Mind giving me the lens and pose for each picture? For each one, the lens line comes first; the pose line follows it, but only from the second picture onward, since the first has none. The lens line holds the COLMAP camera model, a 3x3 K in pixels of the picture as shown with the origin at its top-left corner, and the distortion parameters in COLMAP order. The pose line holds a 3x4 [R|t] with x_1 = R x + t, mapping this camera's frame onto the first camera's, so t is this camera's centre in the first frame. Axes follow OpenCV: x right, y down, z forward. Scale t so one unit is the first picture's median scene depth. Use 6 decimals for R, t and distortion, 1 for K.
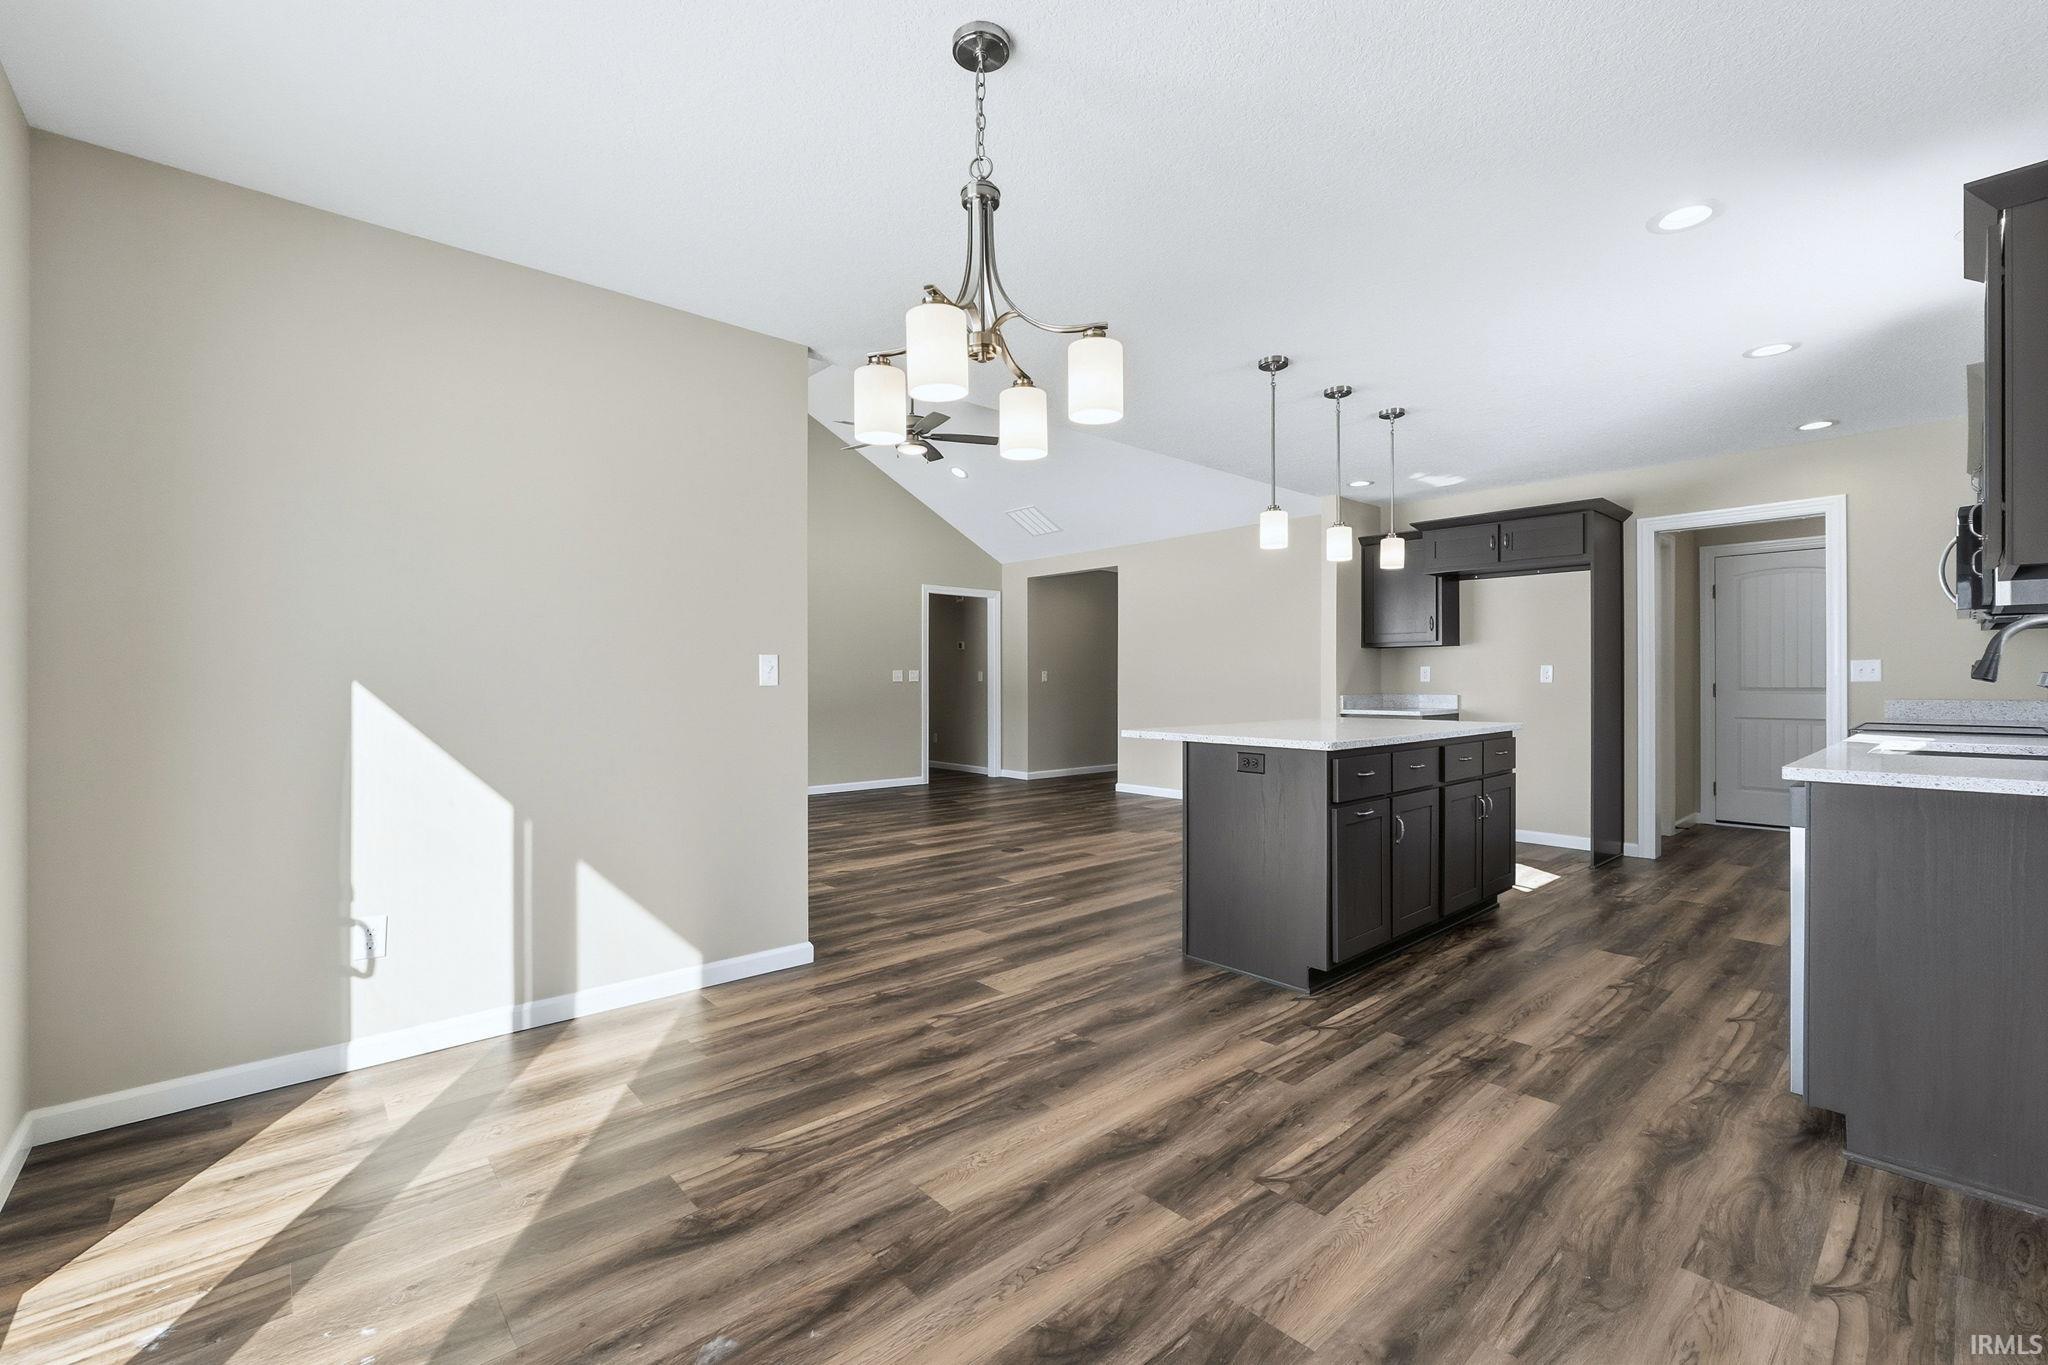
lens RADIAL K [[862.1, 0, 1024.0], [0, 862.1, 682.5], [0, 0, 1]] dist [-0.022702, 0.007298]
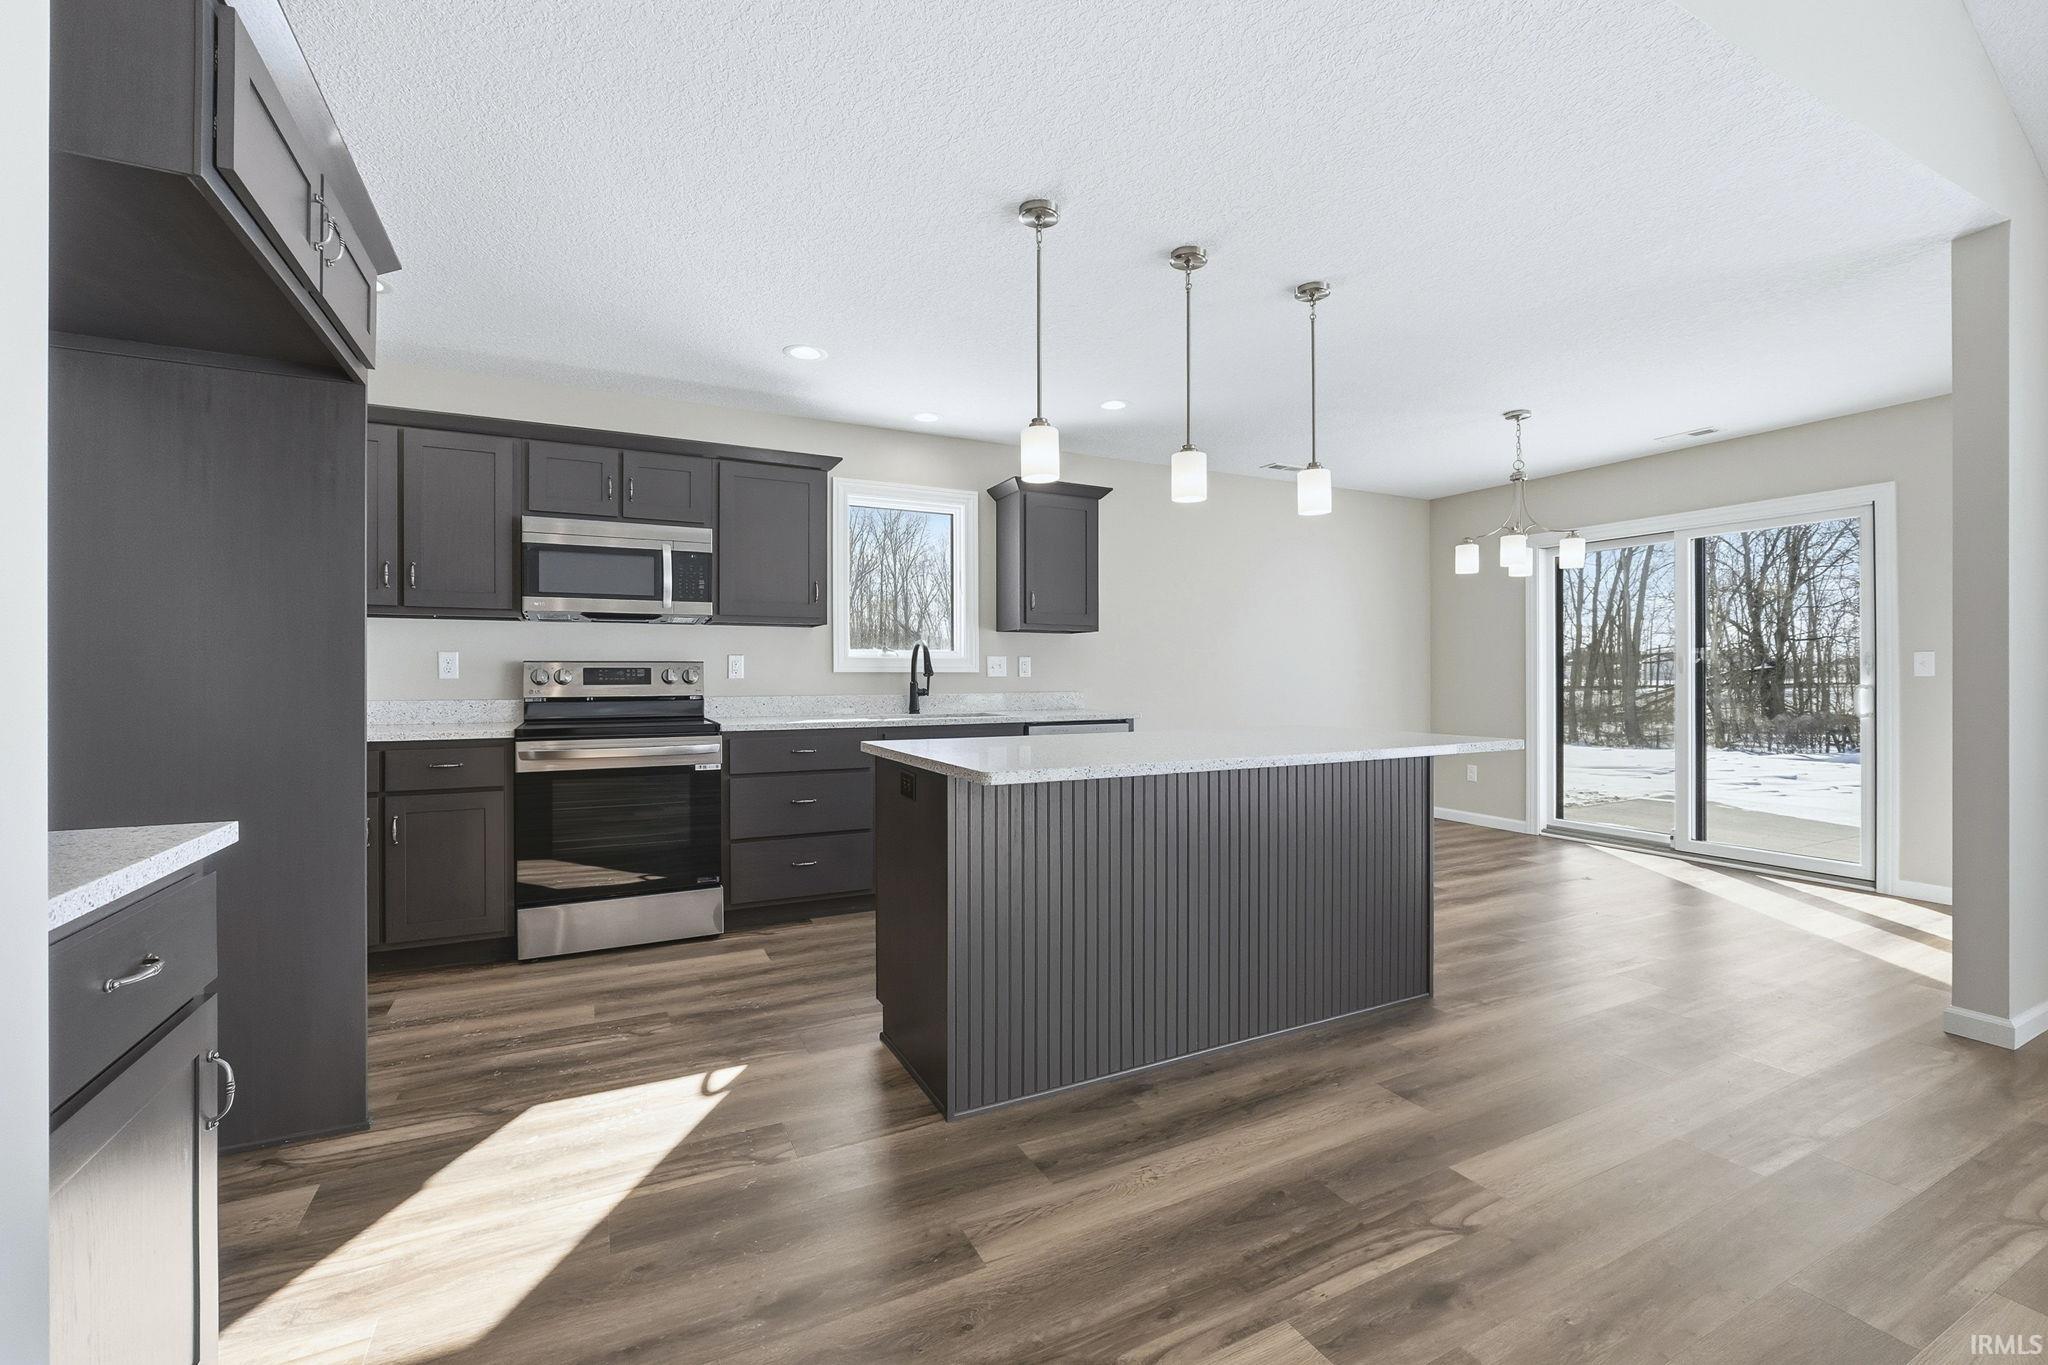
lens RADIAL K [[854.4, 0, 1025.9], [0, 854.4, 678.0], [0, 0, 1]] dist [-0.019760, 0.004769]
pose [[-0.967162, 0.001934, 0.254152, 0.338551], [0.003456, 0.999979, 0.005542, -0.004181], [-0.254136, 0.006238, -0.967148, 1.806878]]
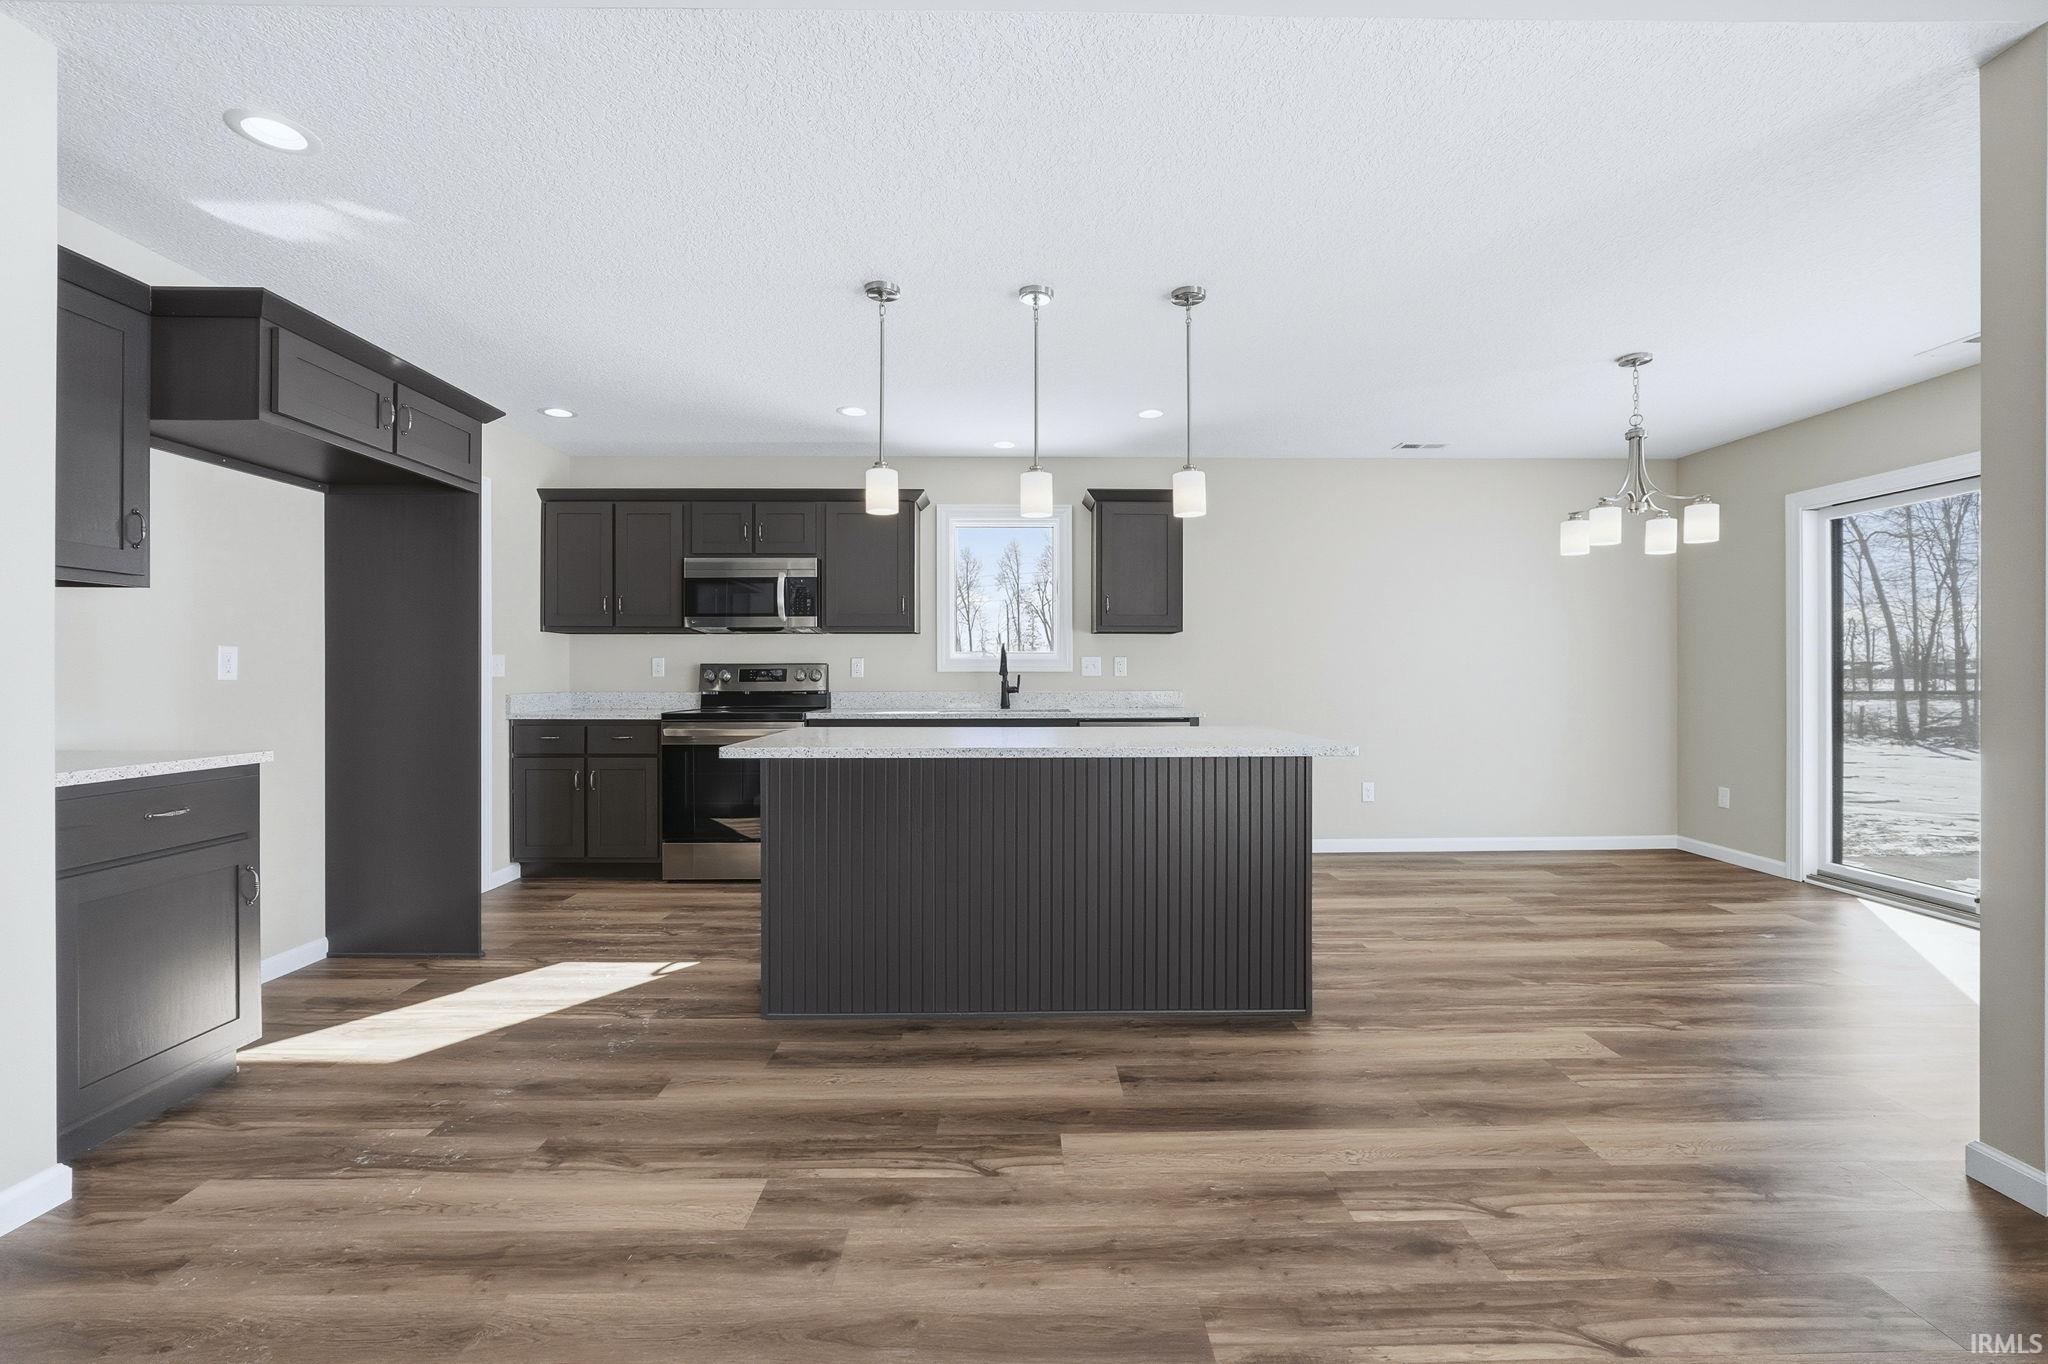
lens RADIAL K [[854.4, 0, 1025.9], [0, 854.4, 677.5], [0, 0, 1]] dist [-0.019760, 0.004769]
pose [[-0.756979, 0.000627, 0.653439, -0.128651], [0.004627, 0.999980, 0.004401, -0.002999], [-0.653423, 0.006355, -0.756966, 1.677213]]
